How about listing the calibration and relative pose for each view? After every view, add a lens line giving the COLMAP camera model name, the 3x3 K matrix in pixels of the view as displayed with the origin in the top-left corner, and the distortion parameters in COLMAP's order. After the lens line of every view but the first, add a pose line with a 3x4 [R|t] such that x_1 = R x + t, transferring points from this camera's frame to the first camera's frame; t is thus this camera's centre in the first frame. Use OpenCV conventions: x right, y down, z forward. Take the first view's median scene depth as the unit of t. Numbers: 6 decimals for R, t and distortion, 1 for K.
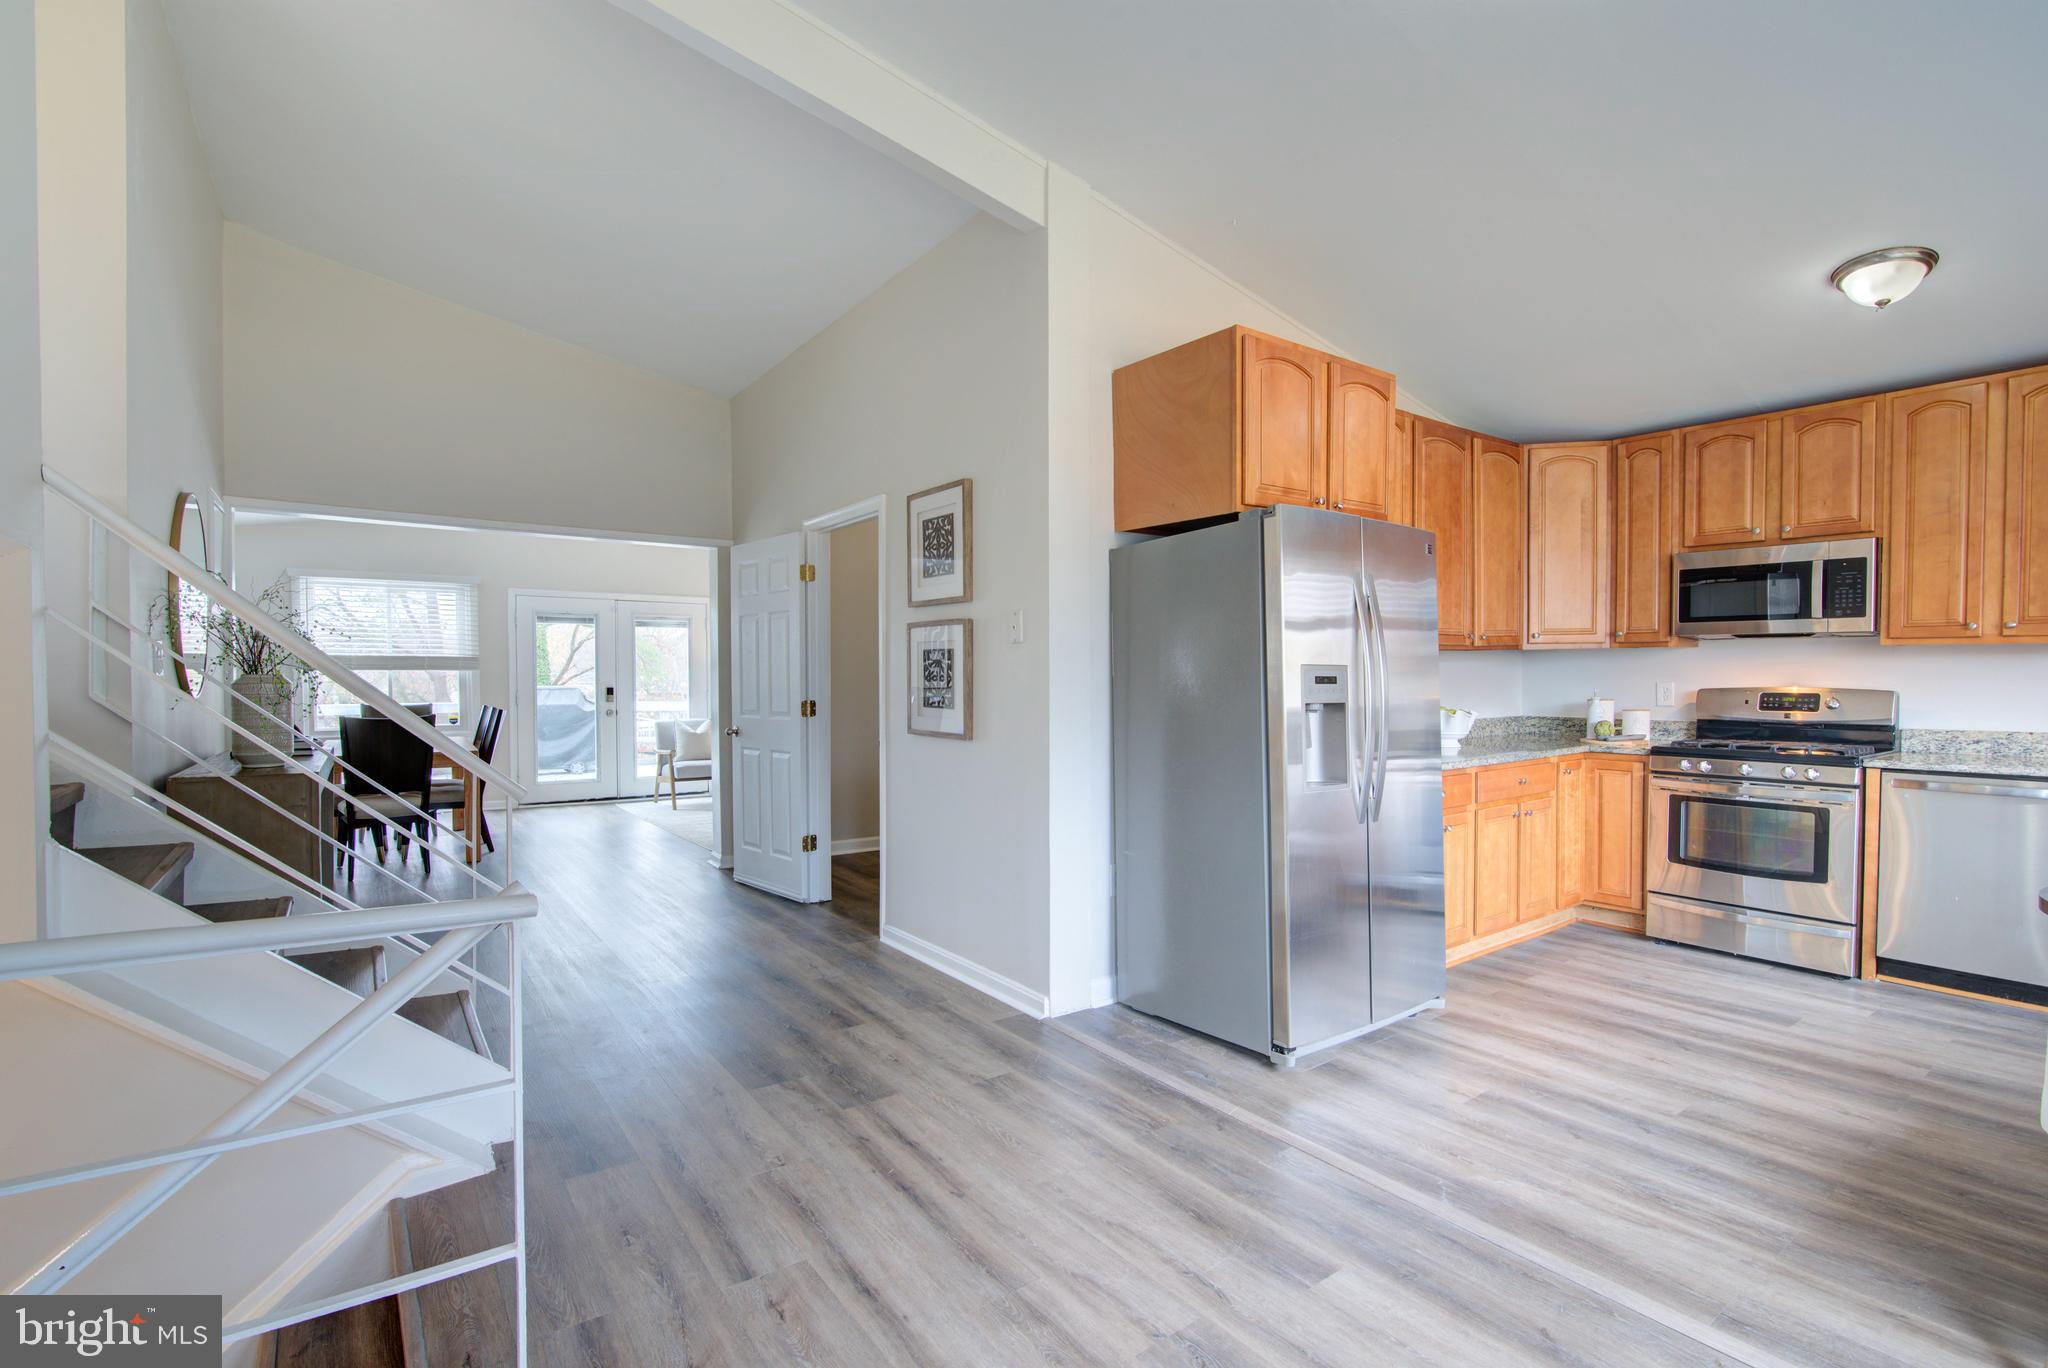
lens RADIAL K [[940.7, 0, 1019.6], [0, 940.7, 688.1], [0, 0, 1]] dist [-0.034087, -0.000844]
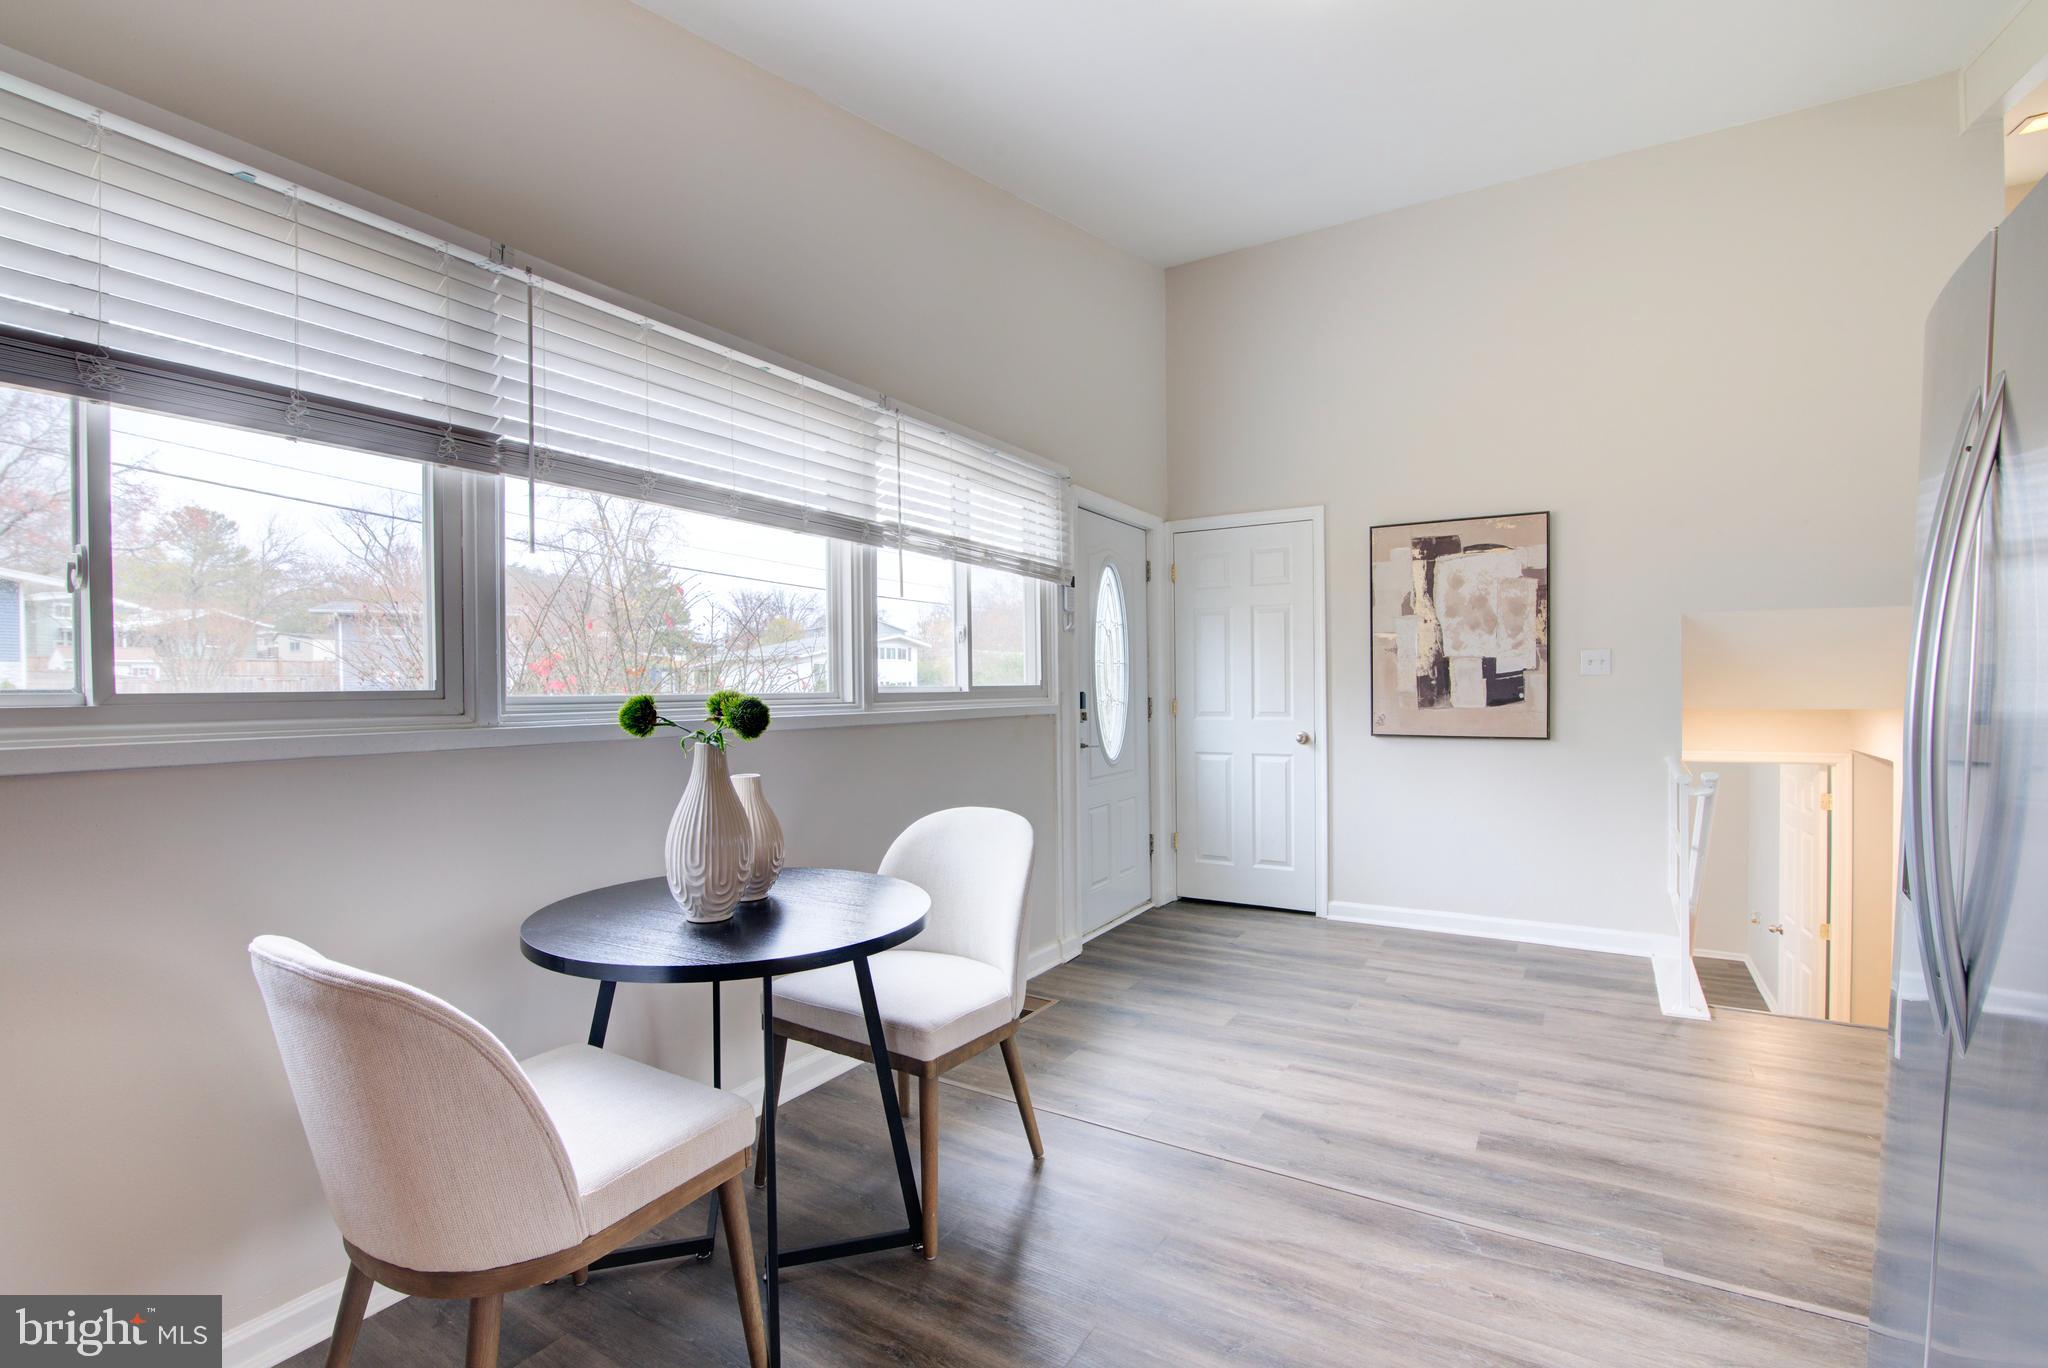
lens RADIAL K [[940.7, 0, 1017.2], [0, 940.7, 685.7], [0, 0, 1]] dist [-0.034087, -0.000844]
pose [[-0.926959, 0.005744, -0.375118, 1.314484], [-0.001826, 0.999802, 0.019821, -0.025144], [0.375158, 0.019058, -0.926765, 1.806916]]
